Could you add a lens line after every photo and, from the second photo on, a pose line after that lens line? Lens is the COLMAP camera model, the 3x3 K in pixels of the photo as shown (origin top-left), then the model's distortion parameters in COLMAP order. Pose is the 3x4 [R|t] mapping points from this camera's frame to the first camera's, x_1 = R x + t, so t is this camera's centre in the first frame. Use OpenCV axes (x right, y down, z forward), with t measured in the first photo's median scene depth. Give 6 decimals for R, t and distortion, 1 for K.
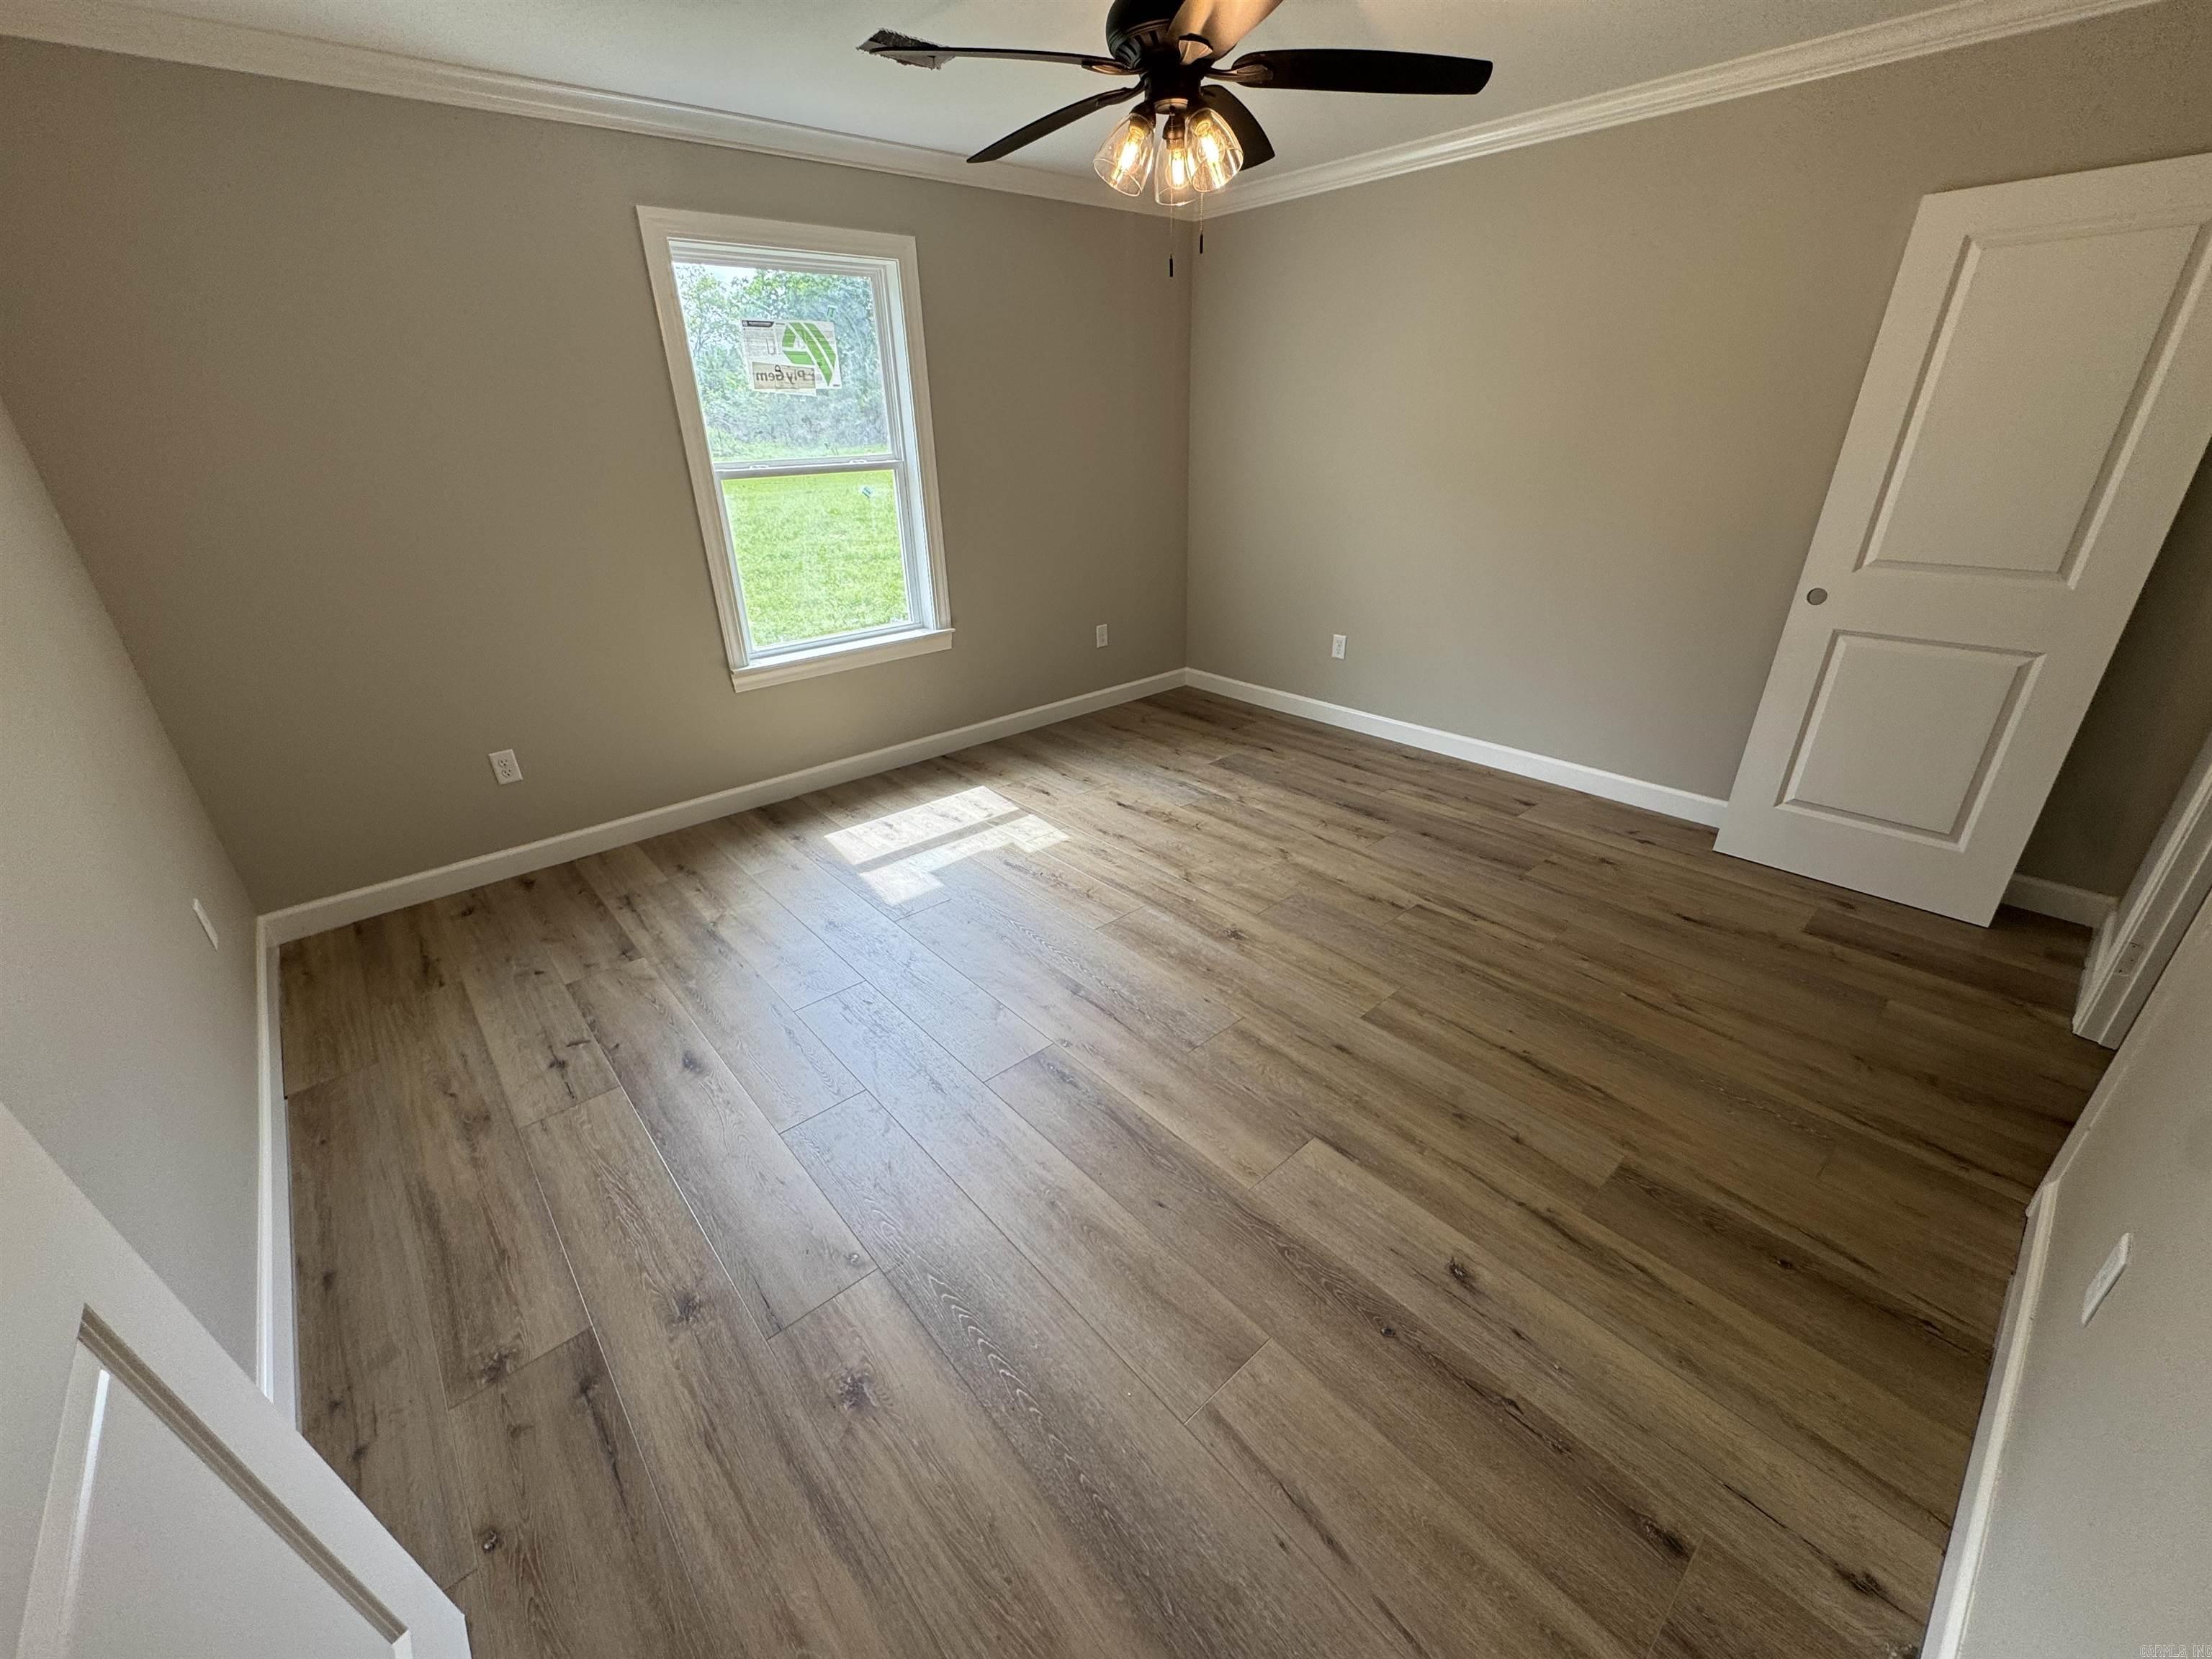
lens RADIAL K [[879.6, 0, 1107.9], [0, 879.6, 827.8], [0, 0, 1]] dist [-0.001388, 0.000215]
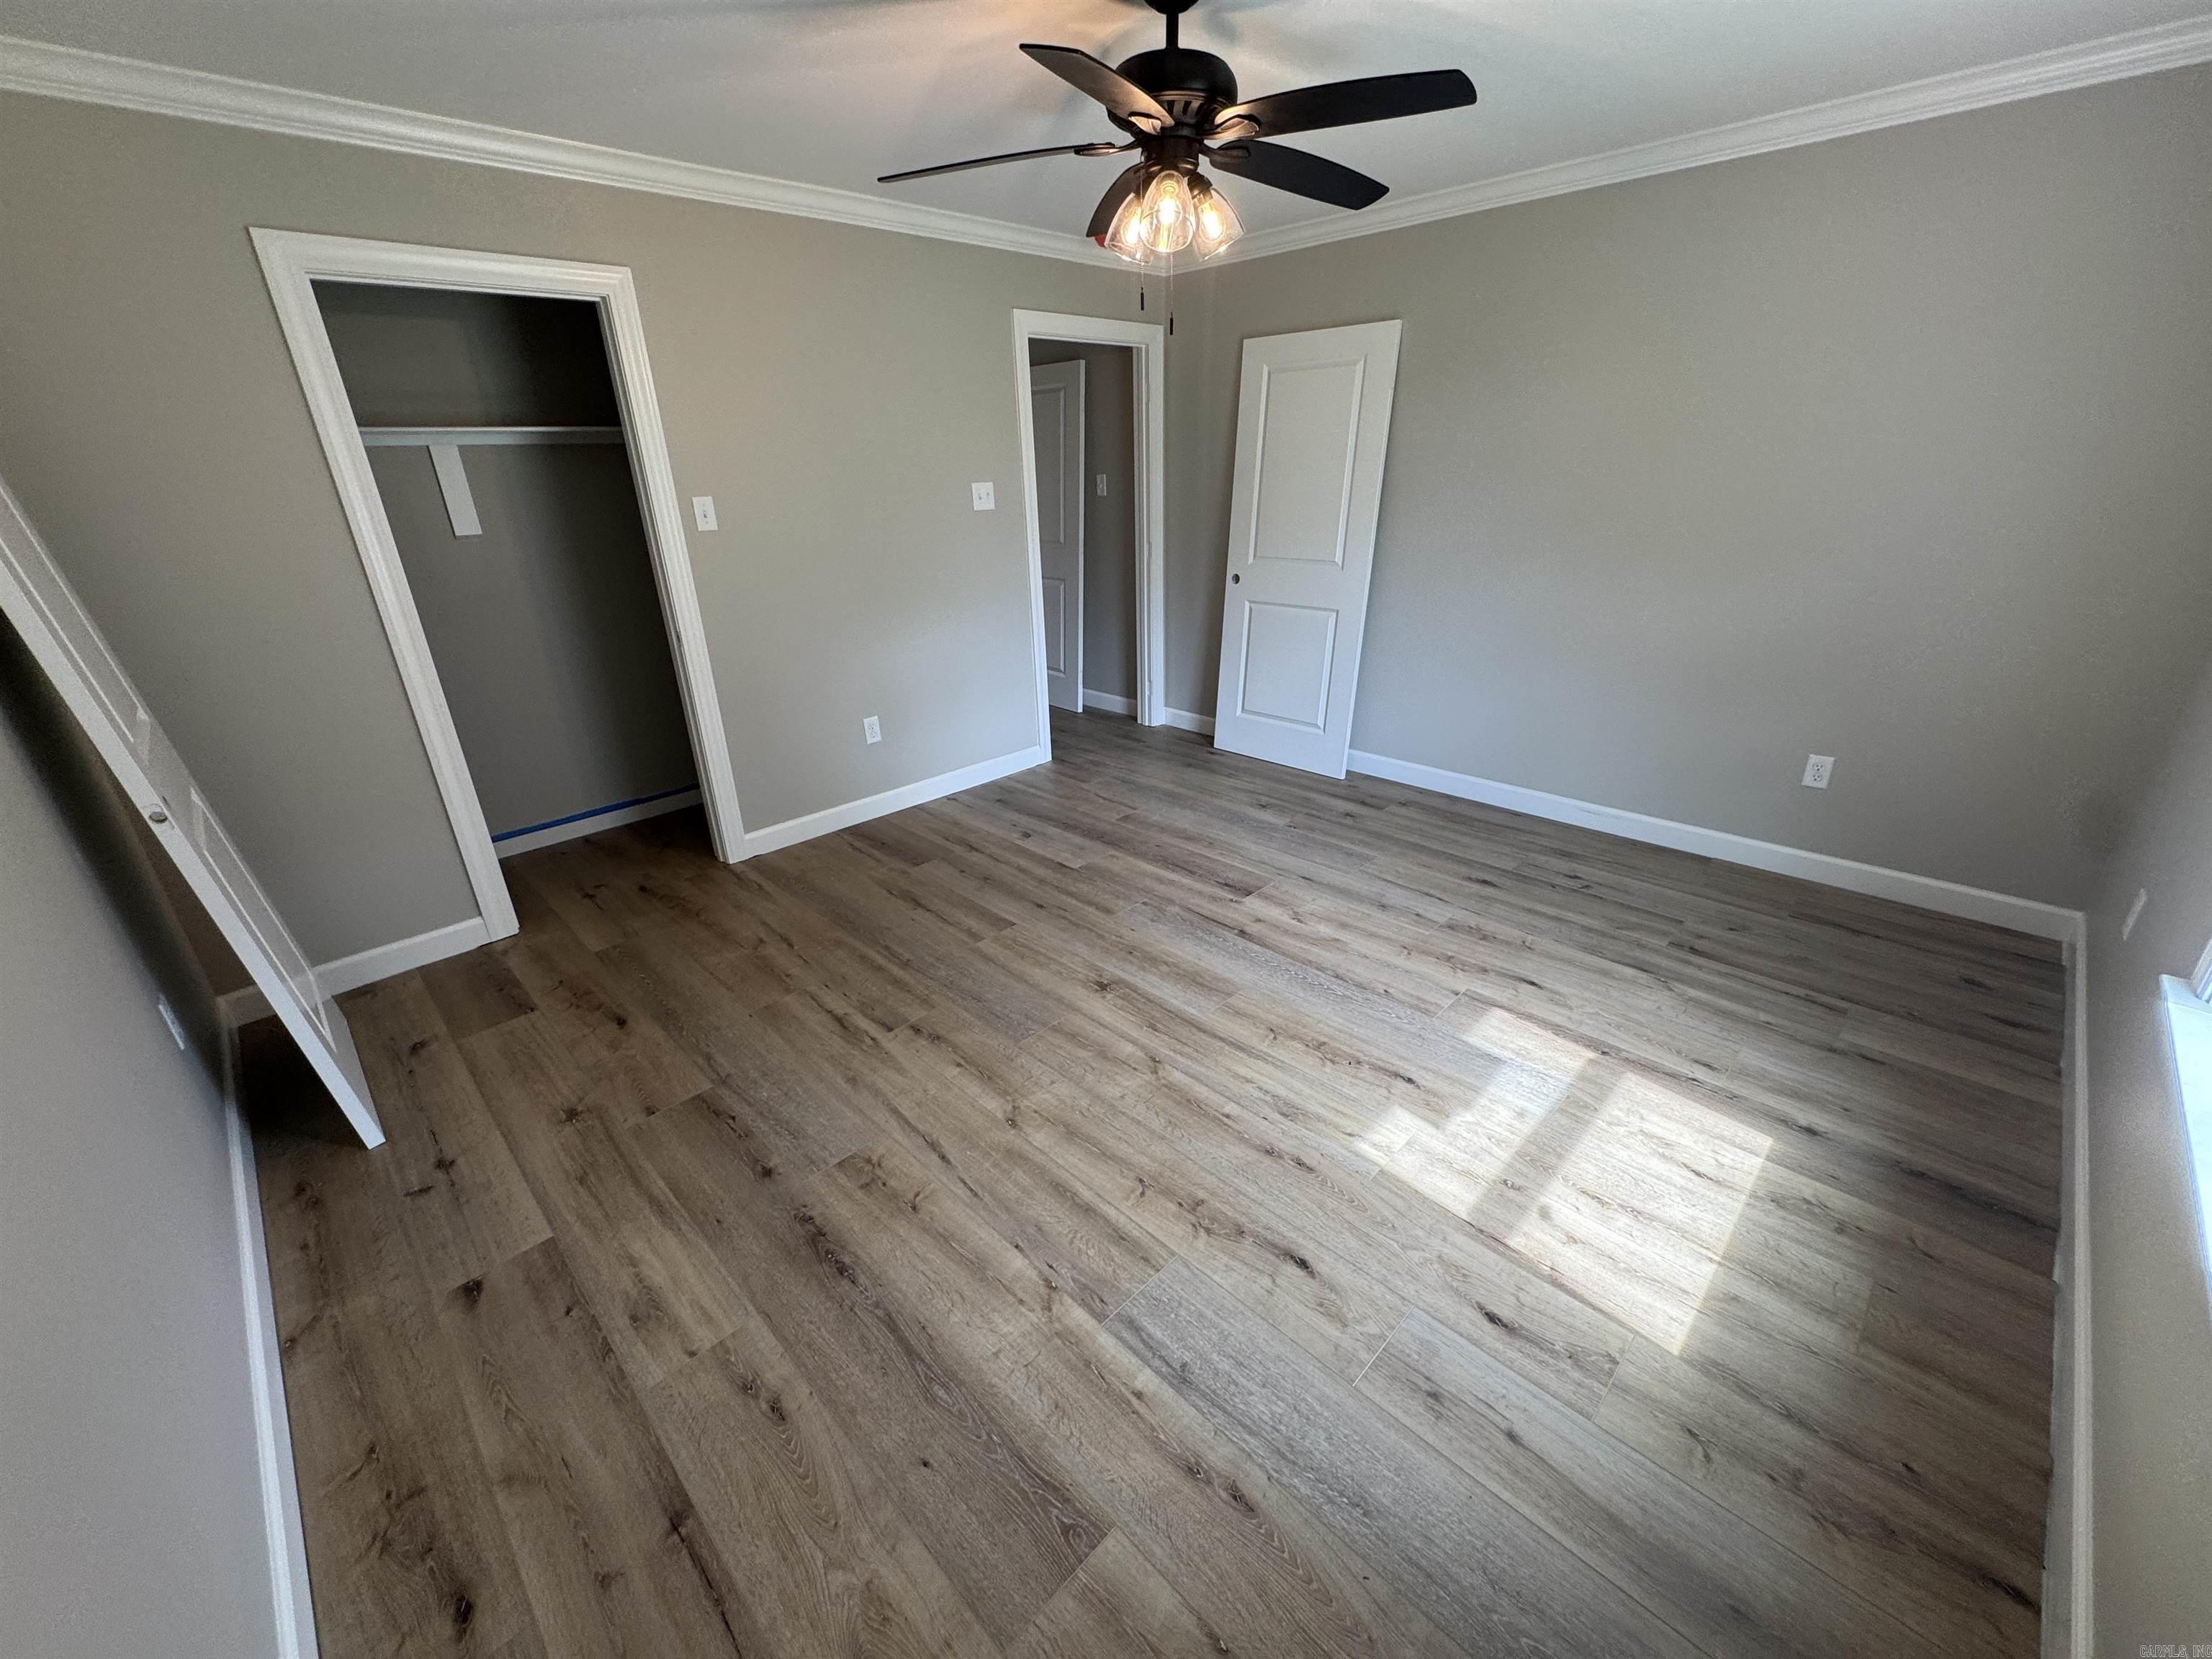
lens RADIAL K [[879.6, 0, 1107.9], [0, 879.6, 827.8], [0, 0, 1]] dist [-0.001388, 0.000215]
pose [[-0.996874, 0.069807, -0.037005, 0.148018], [0.019465, 0.670923, 0.741272, -0.661719], [0.076574, 0.738234, -0.670184, 1.387550]]
